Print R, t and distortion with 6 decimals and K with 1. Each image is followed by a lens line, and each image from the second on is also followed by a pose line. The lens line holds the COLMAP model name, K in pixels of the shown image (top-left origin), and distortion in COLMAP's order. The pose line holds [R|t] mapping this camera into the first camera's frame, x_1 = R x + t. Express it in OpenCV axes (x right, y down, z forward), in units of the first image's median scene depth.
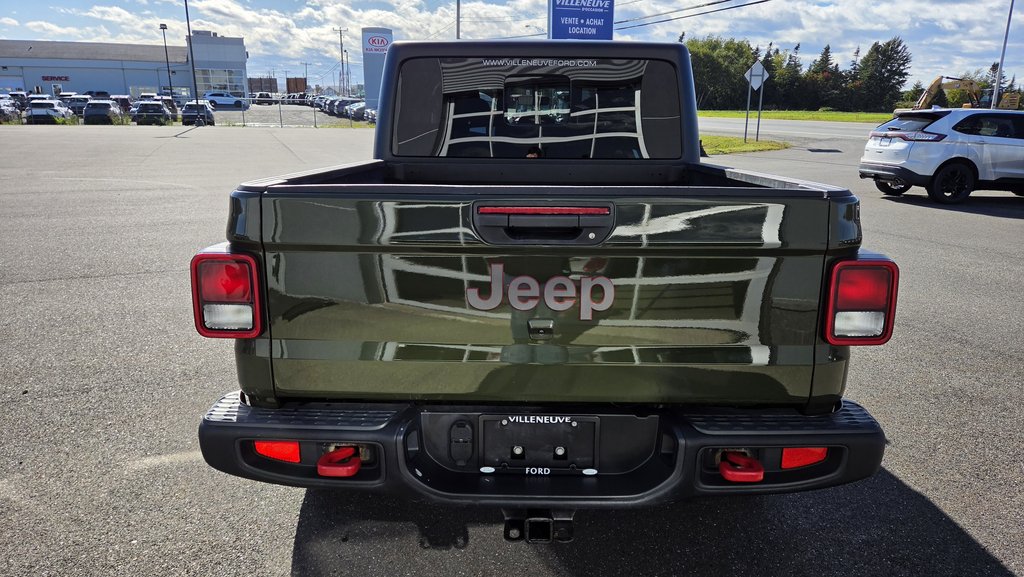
lens RADIAL K [[694.2, 0, 520.7], [0, 694.2, 273.6], [0, 0, 1]] dist [0.045967, -0.028265]
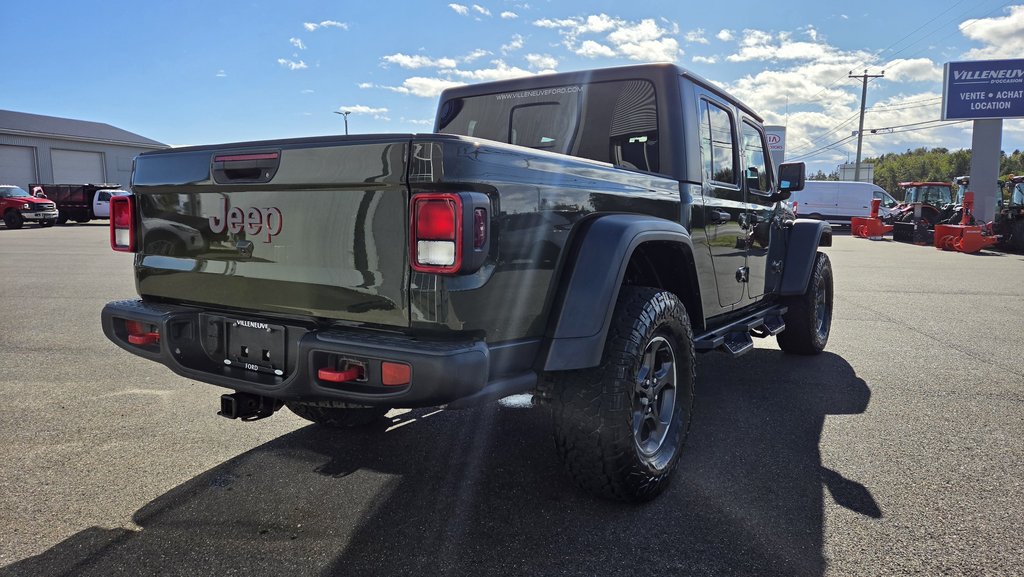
lens RADIAL K [[694.2, 0, 517.5], [0, 694.2, 284.4], [0, 0, 1]] dist [0.045967, -0.028265]
pose [[0.841358, 0.054012, -0.537773, 0.450999], [-0.121457, 0.988440, -0.090747, 0.077824], [0.526654, 0.141667, 0.838192, 0.067655]]
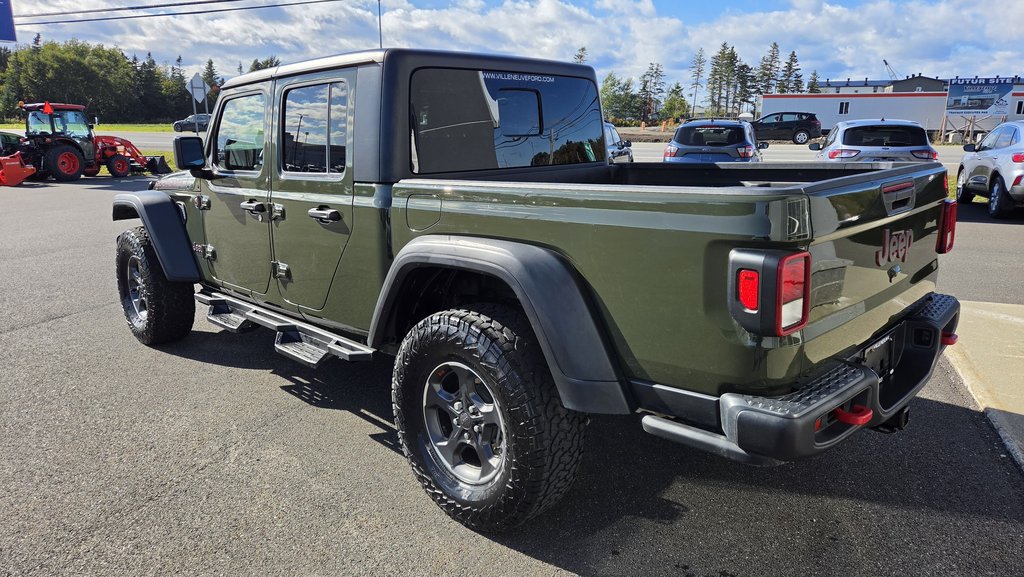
lens RADIAL K [[694.2, 0, 517.5], [0, 694.2, 274.0], [0, 0, 1]] dist [0.045967, -0.028265]
pose [[0.685830, -0.168416, 0.708007, -0.565319], [0.180940, 0.981767, 0.058264, -0.052376], [-0.704910, 0.088147, 0.703798, 0.209669]]
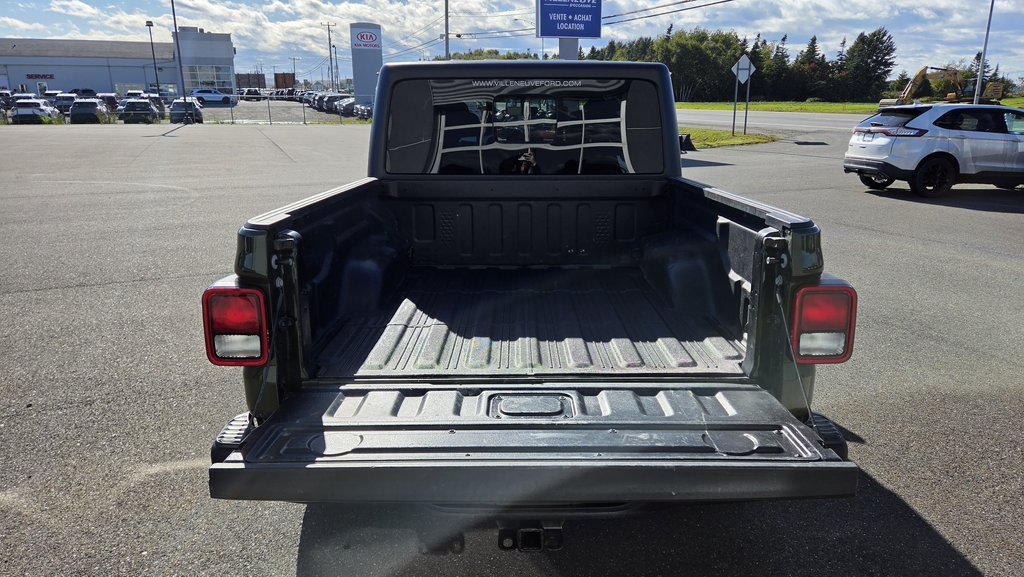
lens RADIAL K [[694.2, 0, 523.5], [0, 694.2, 267.1], [0, 0, 1]] dist [0.045967, -0.028265]
pose [[0.999794, -0.012726, 0.015837, 0.001328], [0.012703, 0.999918, 0.001544, -0.021576], [-0.015856, -0.001343, 0.999873, -0.030175]]
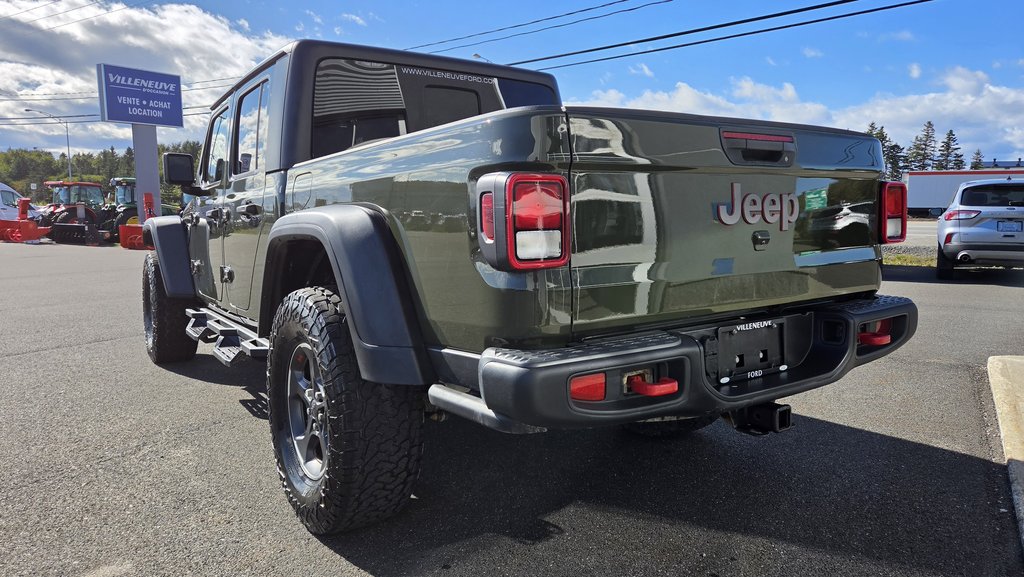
lens RADIAL K [[694.2, 0, 530.3], [0, 694.2, 269.3], [0, 0, 1]] dist [0.045967, -0.028265]
pose [[0.802782, -0.065521, 0.592662, -0.373872], [0.150115, 0.984139, -0.094535, 0.068934], [-0.577068, 0.164858, 0.799884, 0.114993]]
